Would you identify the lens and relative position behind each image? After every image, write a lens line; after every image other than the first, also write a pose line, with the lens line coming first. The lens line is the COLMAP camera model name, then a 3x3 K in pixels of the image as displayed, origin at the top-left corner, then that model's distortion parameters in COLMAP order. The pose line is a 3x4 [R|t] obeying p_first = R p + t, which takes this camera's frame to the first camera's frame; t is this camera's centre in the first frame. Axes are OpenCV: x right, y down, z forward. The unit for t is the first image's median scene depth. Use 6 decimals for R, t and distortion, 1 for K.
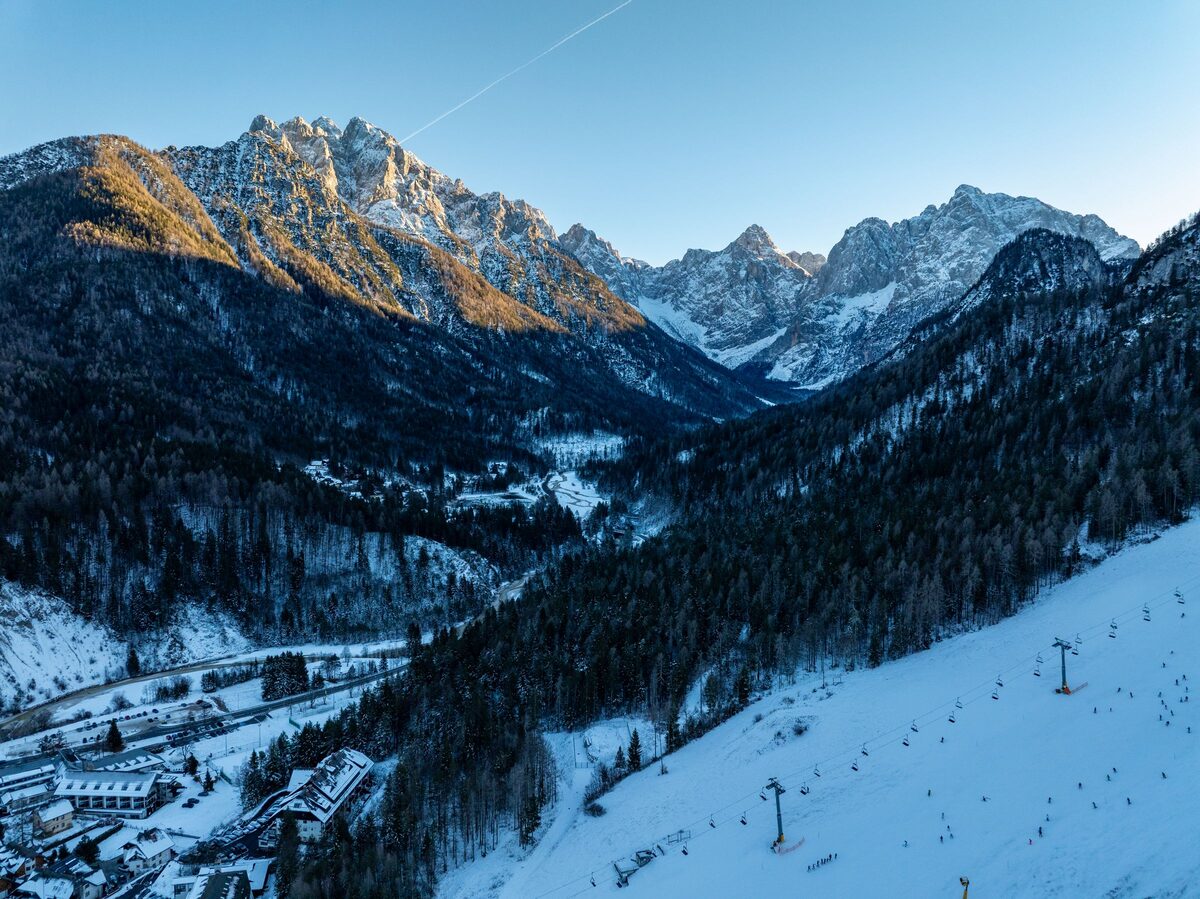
lens RADIAL K [[871.9, 0, 599.3], [0, 871.9, 450.5], [0, 0, 1]] dist [-0.043230, 0.007483]
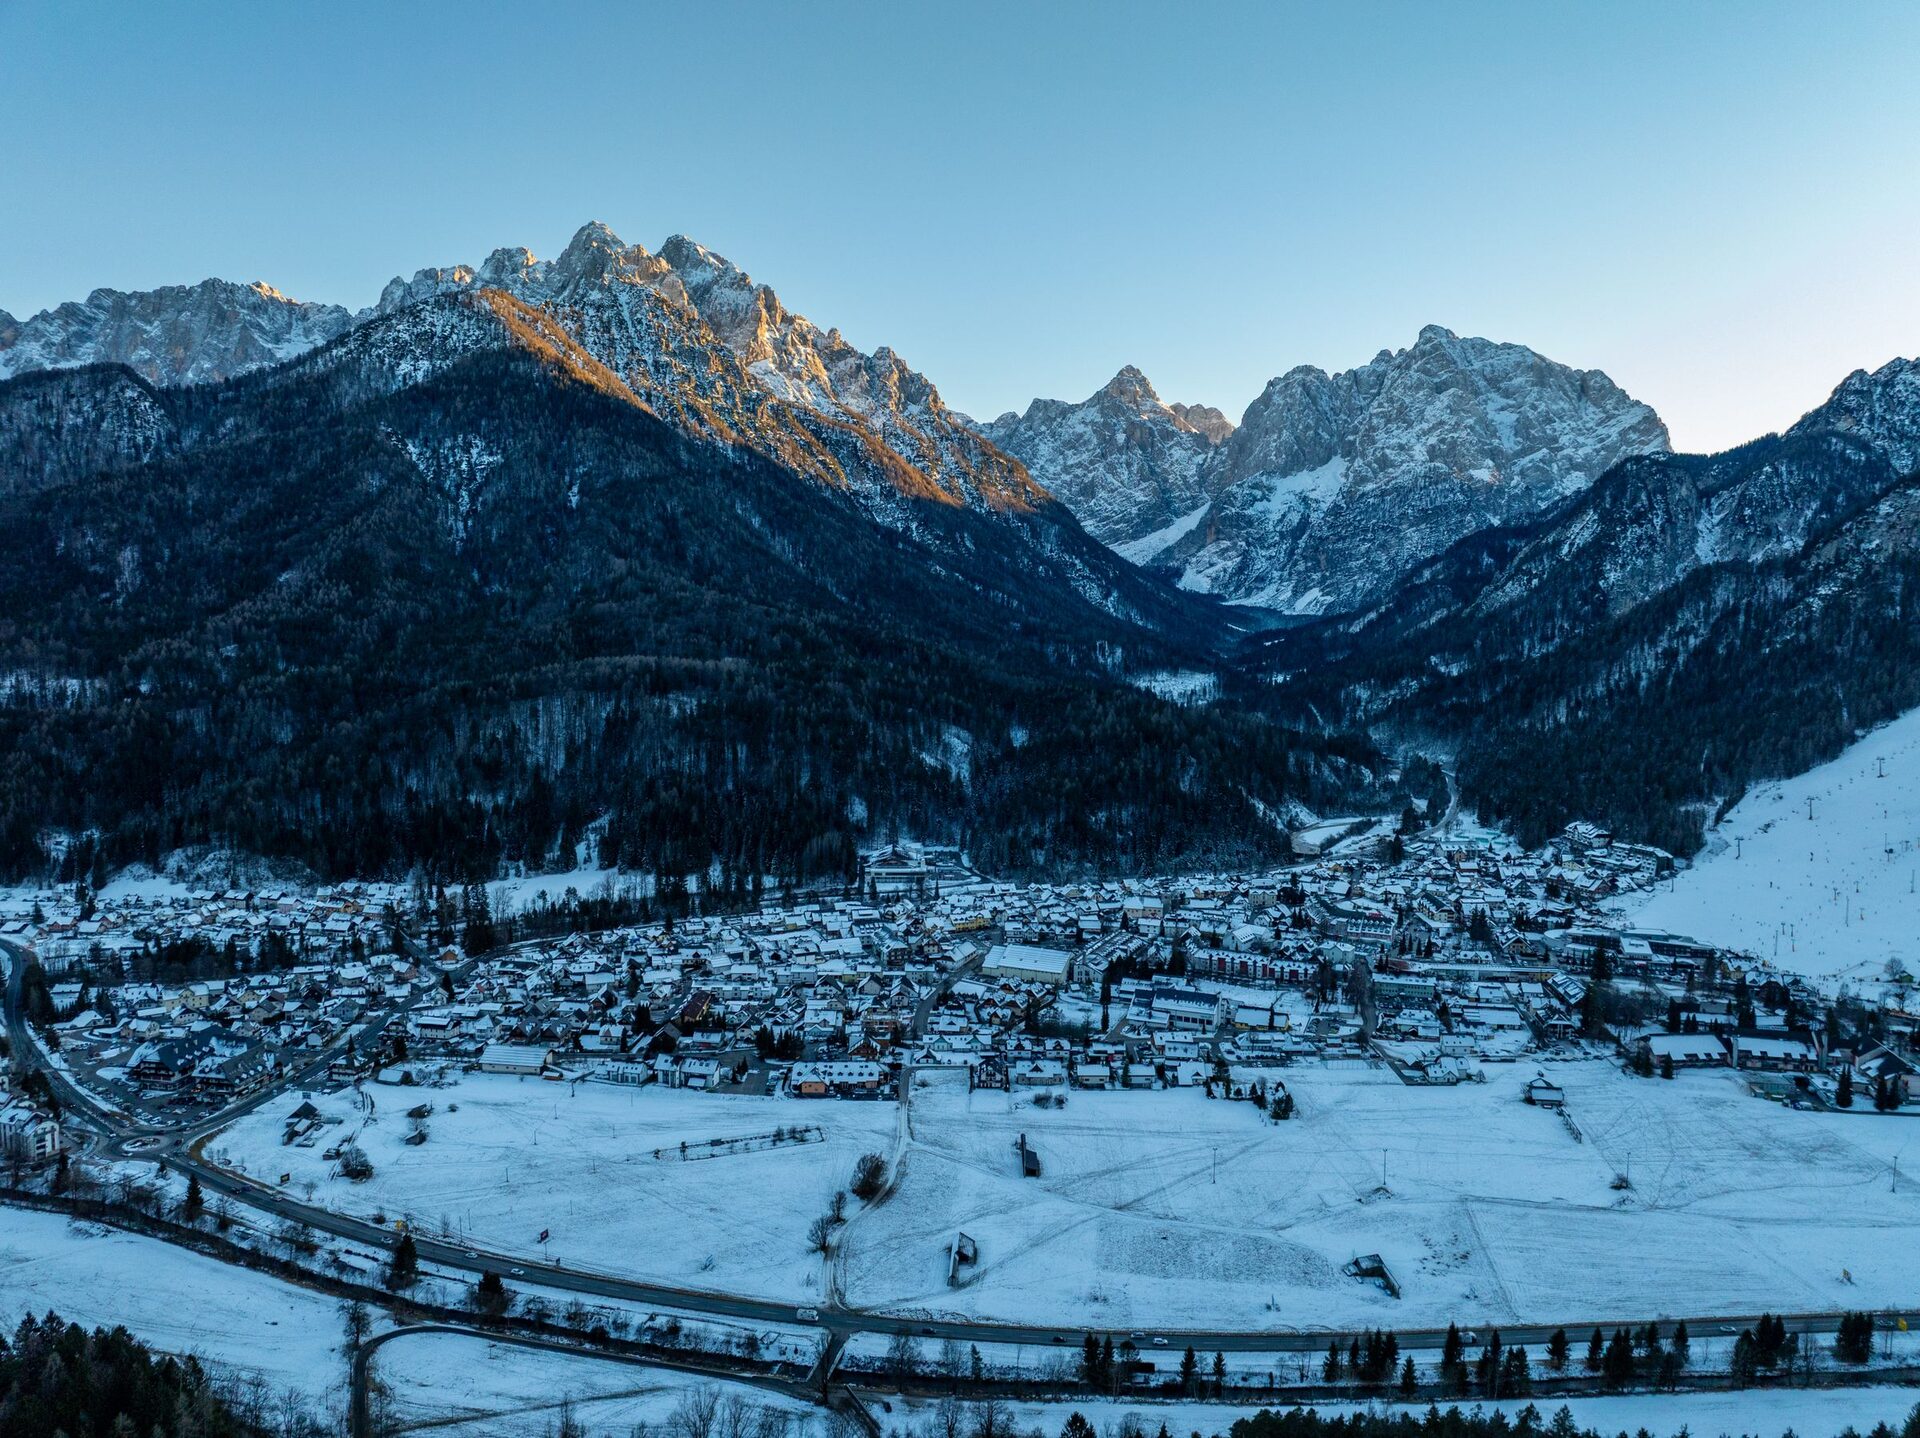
lens RADIAL K [[1395.0, 0, 961.1], [0, 1395.0, 727.4], [0, 0, 1]] dist [-0.043230, 0.007483]
pose [[0.991941, -0.012731, 0.126062, -0.215342], [0.009433, 0.999598, 0.026726, -0.000501], [-0.126352, -0.025322, 0.991662, -0.216603]]
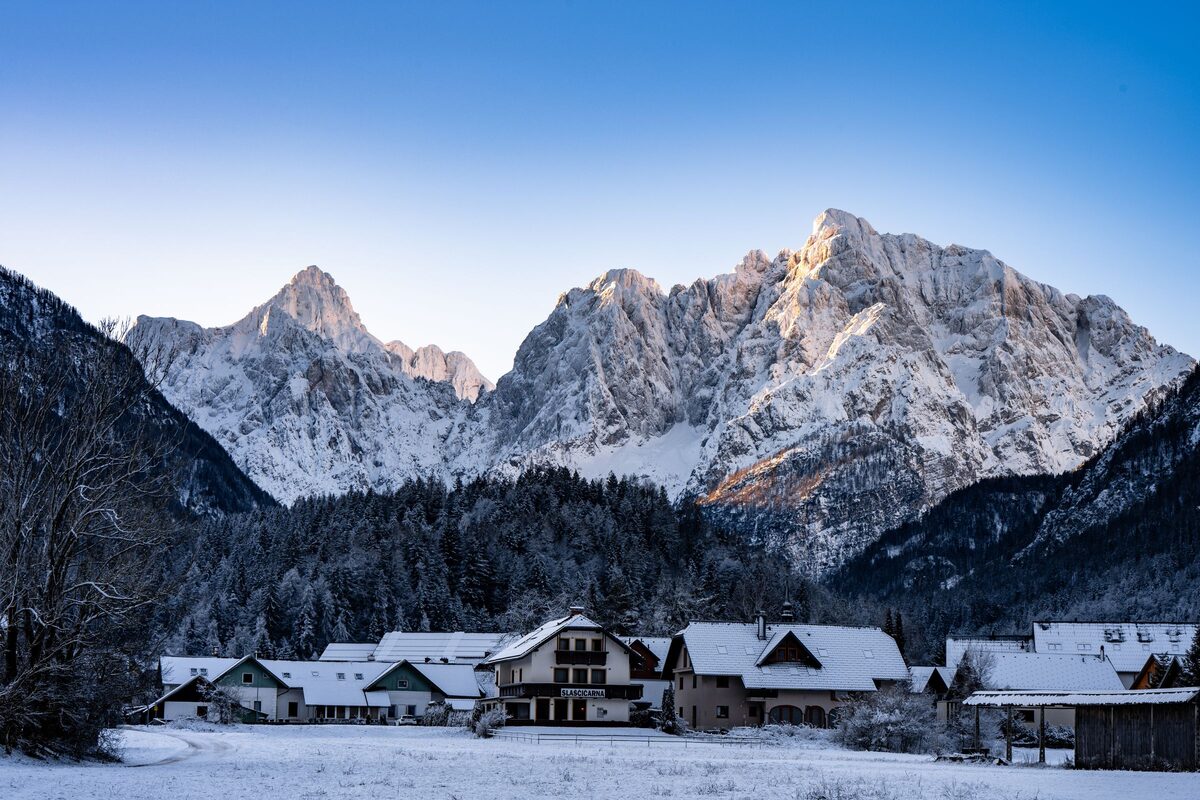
lens RADIAL K [[2450.3, 0, 601.6], [0, 2450.3, 399.7], [0, 0, 1]] dist [-0.006601, 0.000000]
pose [[0.929897, 0.059947, 0.362902, -0.212065], [0.016227, 0.978983, -0.203296, 0.055535], [-0.367462, 0.194933, 0.909380, -0.097826]]
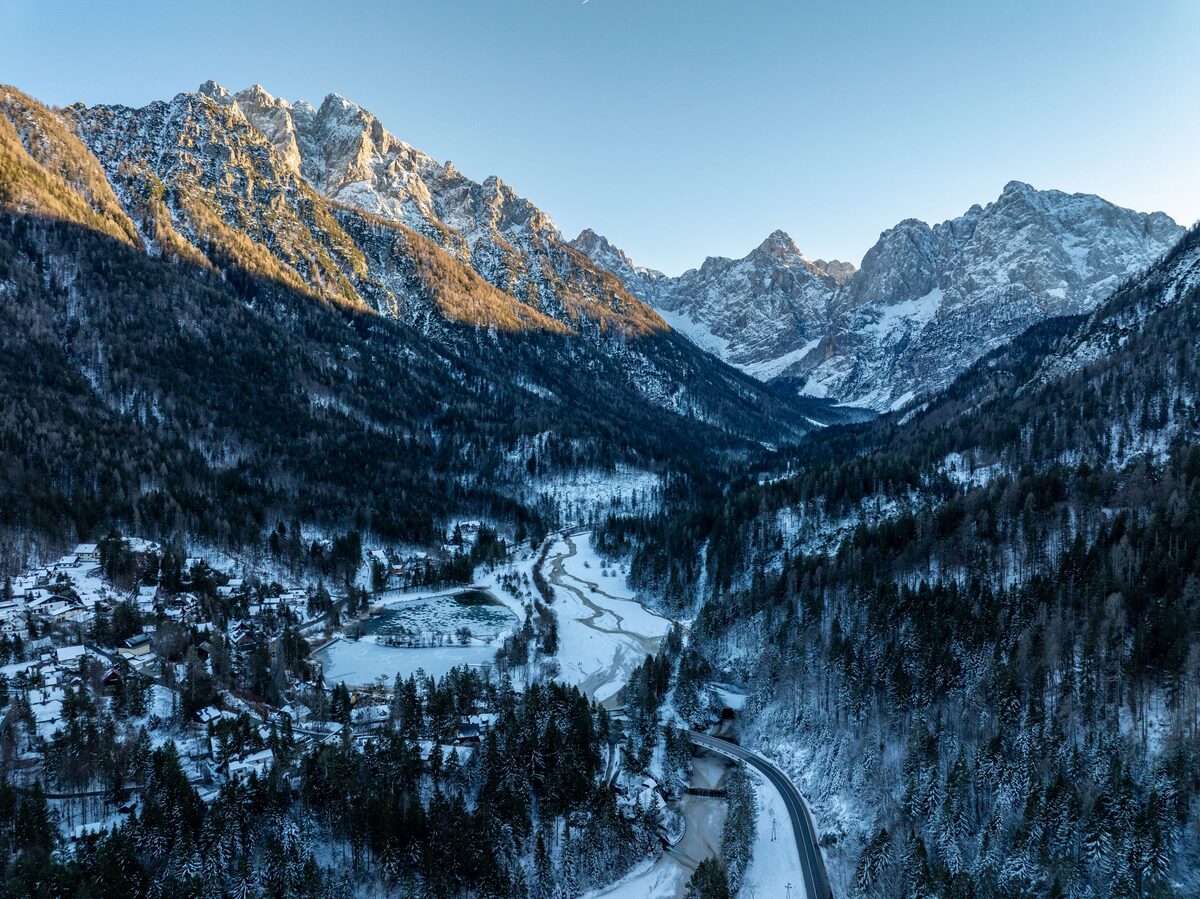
lens RADIAL K [[871.9, 0, 599.5], [0, 871.9, 447.2], [0, 0, 1]] dist [-0.043230, 0.007483]
pose [[0.999928, -0.003187, -0.011526, -0.005667], [0.002884, 0.999654, -0.026141, -0.010162], [0.011605, 0.026106, 0.999592, 0.163490]]
